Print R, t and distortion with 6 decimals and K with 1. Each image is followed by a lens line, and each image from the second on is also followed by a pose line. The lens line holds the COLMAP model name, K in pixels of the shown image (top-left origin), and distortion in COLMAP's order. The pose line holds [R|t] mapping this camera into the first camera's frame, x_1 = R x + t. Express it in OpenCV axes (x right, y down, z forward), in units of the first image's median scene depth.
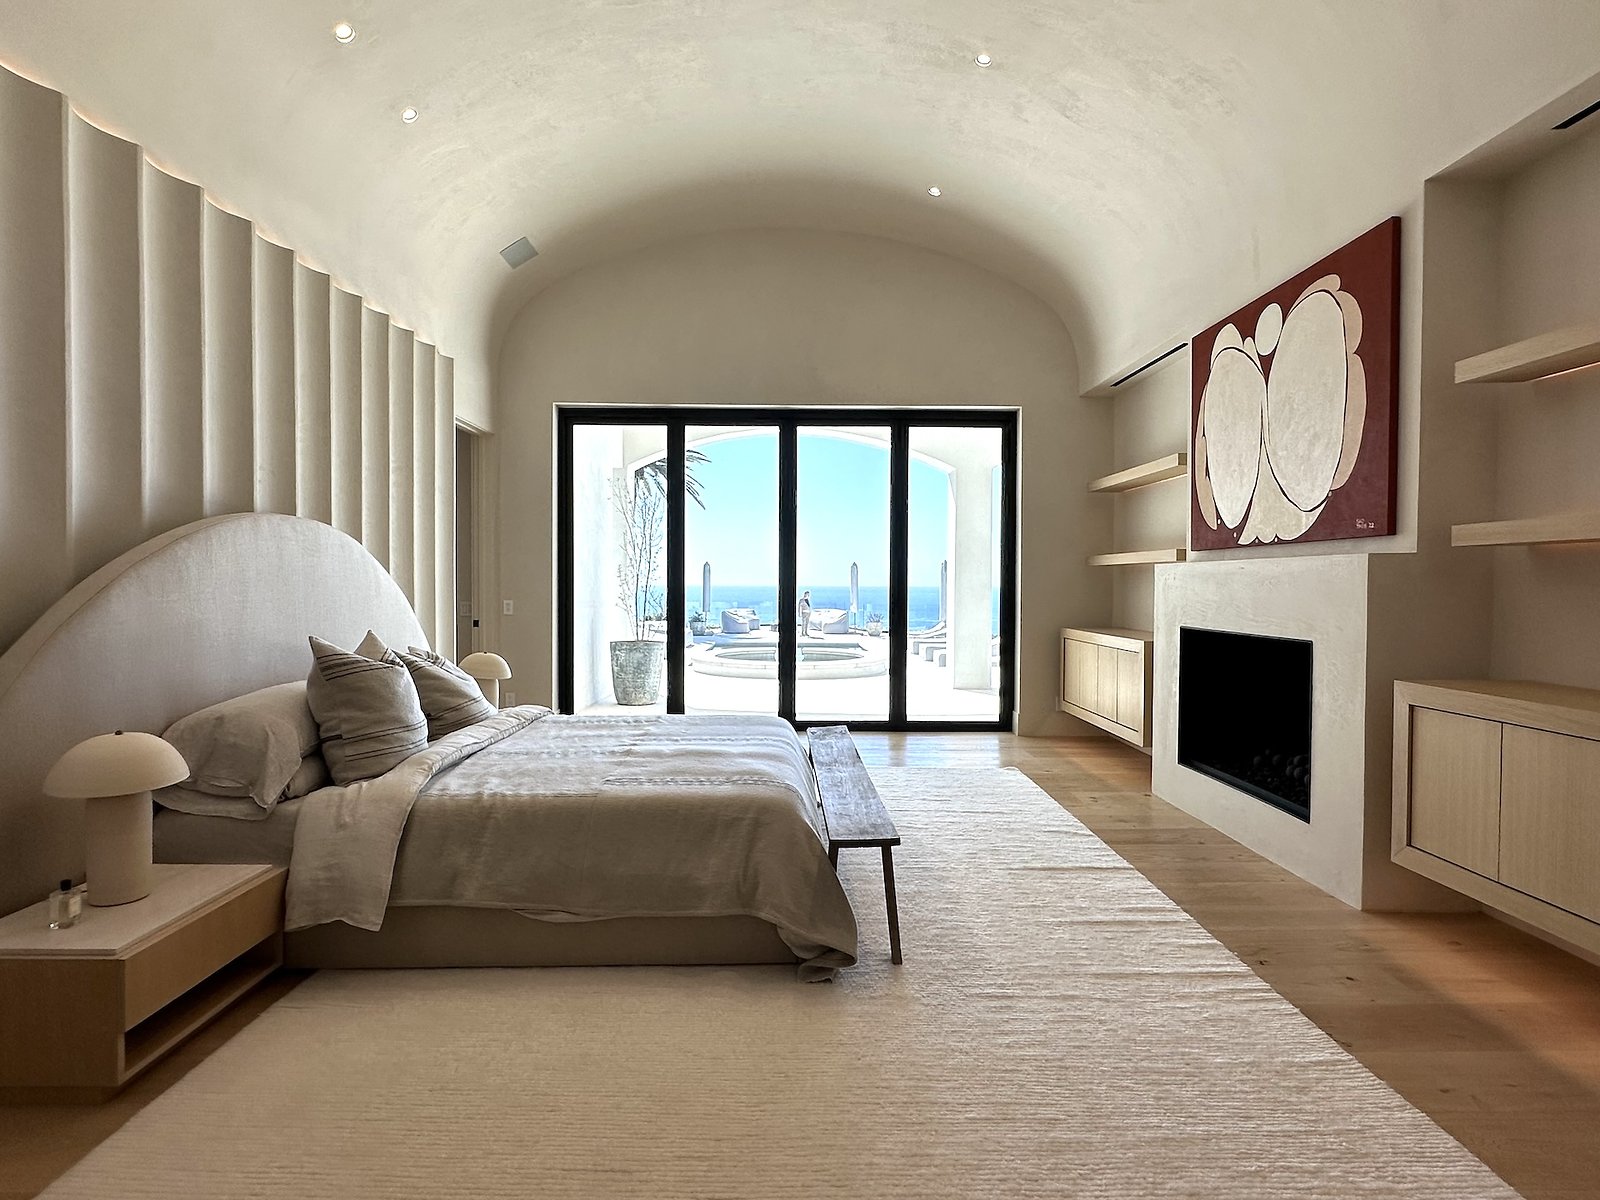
lens RADIAL K [[839.1, 0, 798.4], [0, 839.1, 596.6], [0, 0, 1]] dist [0.000062, -0.000002]
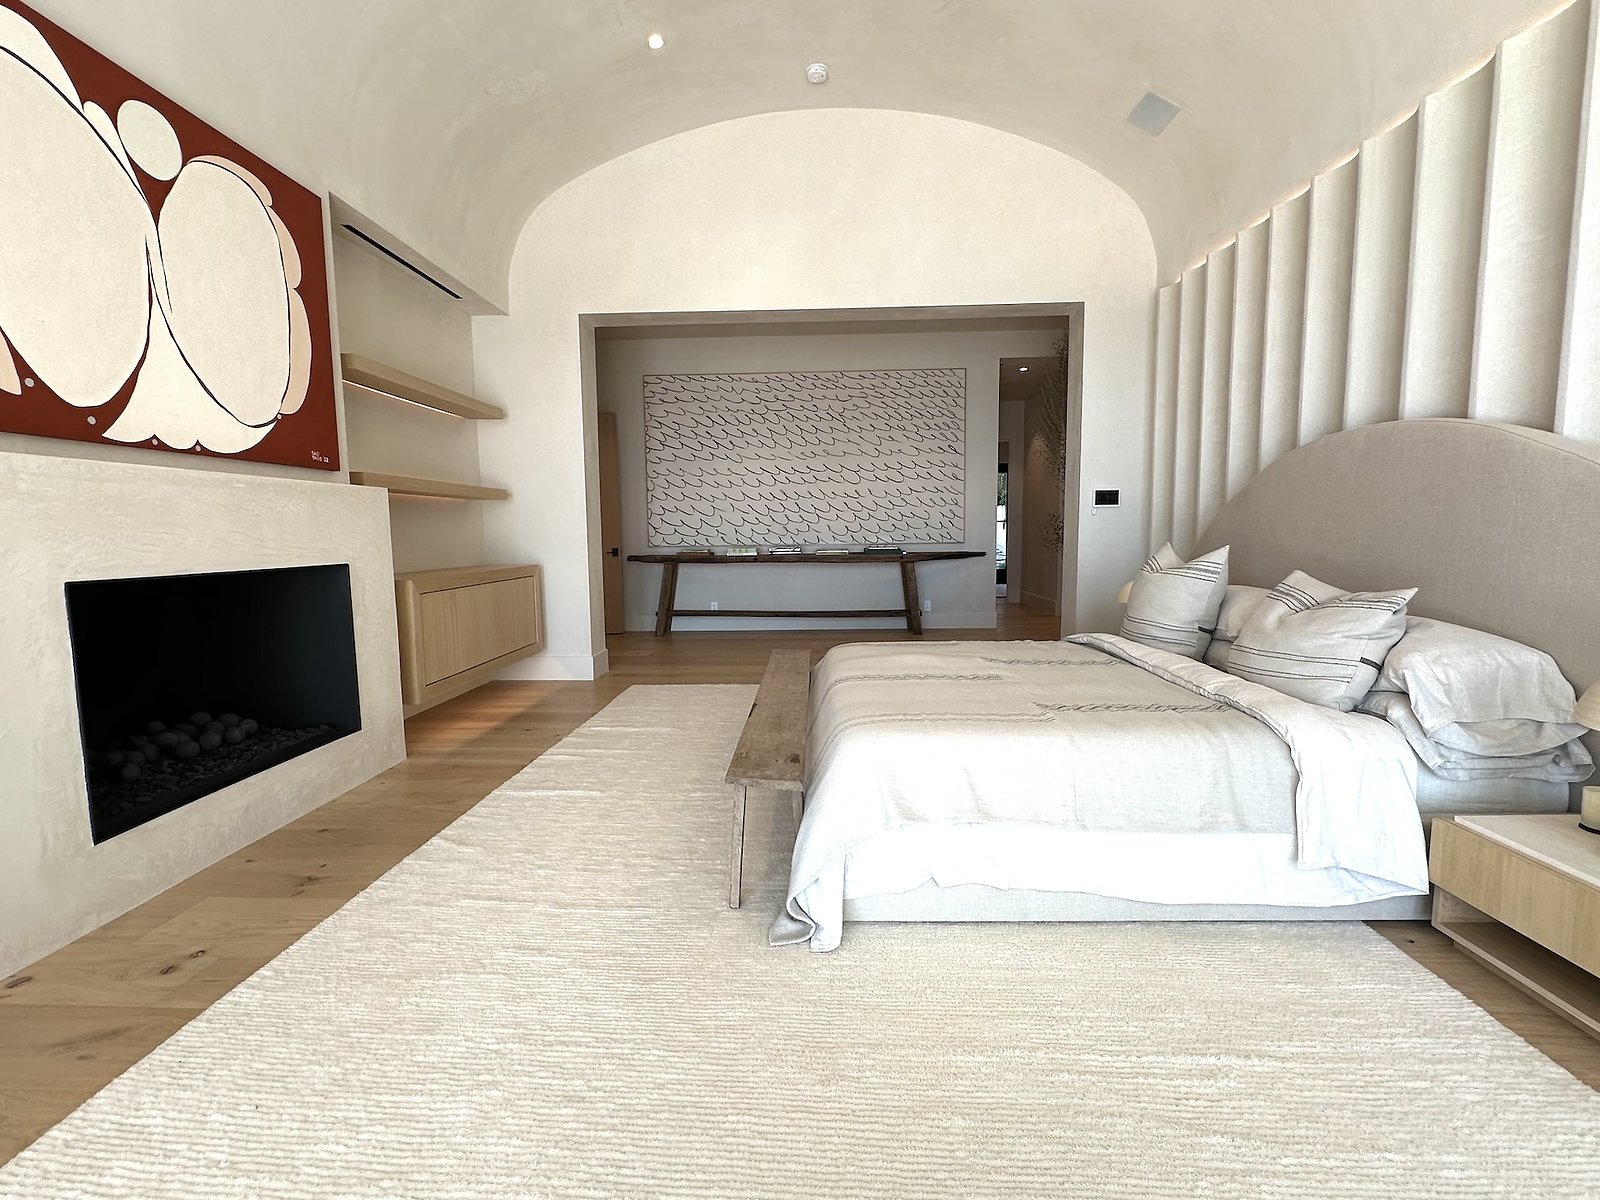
lens RADIAL K [[698.9, 0, 794.3], [0, 698.9, 594.3], [0, 0, 1]] dist [-0.000679, -0.000076]
pose [[-0.998116, 0.004130, 0.061208, -0.010160], [0.010809, 0.993961, 0.109204, 0.000700], [-0.060388, 0.109660, -0.992133, 1.612188]]
